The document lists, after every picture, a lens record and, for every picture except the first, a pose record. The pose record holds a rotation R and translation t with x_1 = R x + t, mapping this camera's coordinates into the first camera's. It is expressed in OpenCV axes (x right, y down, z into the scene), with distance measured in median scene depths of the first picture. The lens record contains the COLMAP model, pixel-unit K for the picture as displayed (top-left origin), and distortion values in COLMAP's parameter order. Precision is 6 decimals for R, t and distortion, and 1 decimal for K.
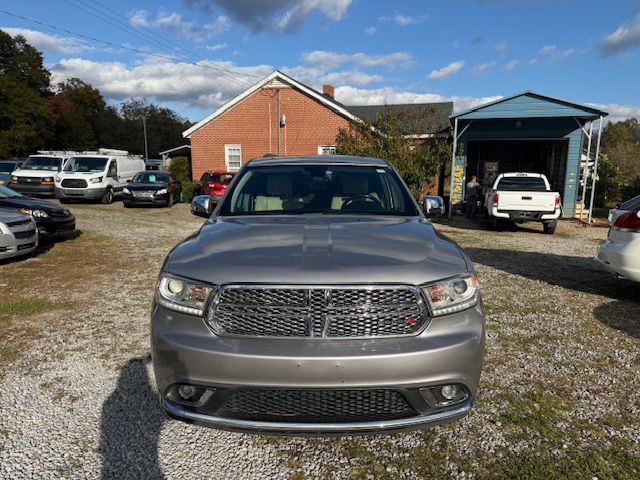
lens RADIAL K [[460.0, 0, 316.5], [0, 460.0, 239.5], [0, 0, 1]] dist [0.039731, -0.045402]
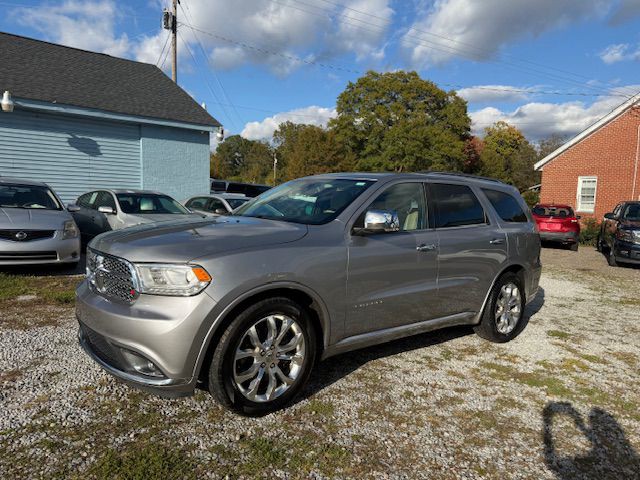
lens RADIAL K [[460.0, 0, 323.0], [0, 460.0, 238.8], [0, 0, 1]] dist [0.039731, -0.045402]
pose [[0.636801, 0.083091, -0.766538, 0.195811], [-0.146984, 0.989027, -0.014899, -0.002179], [0.756888, 0.122156, 0.642027, 0.078839]]
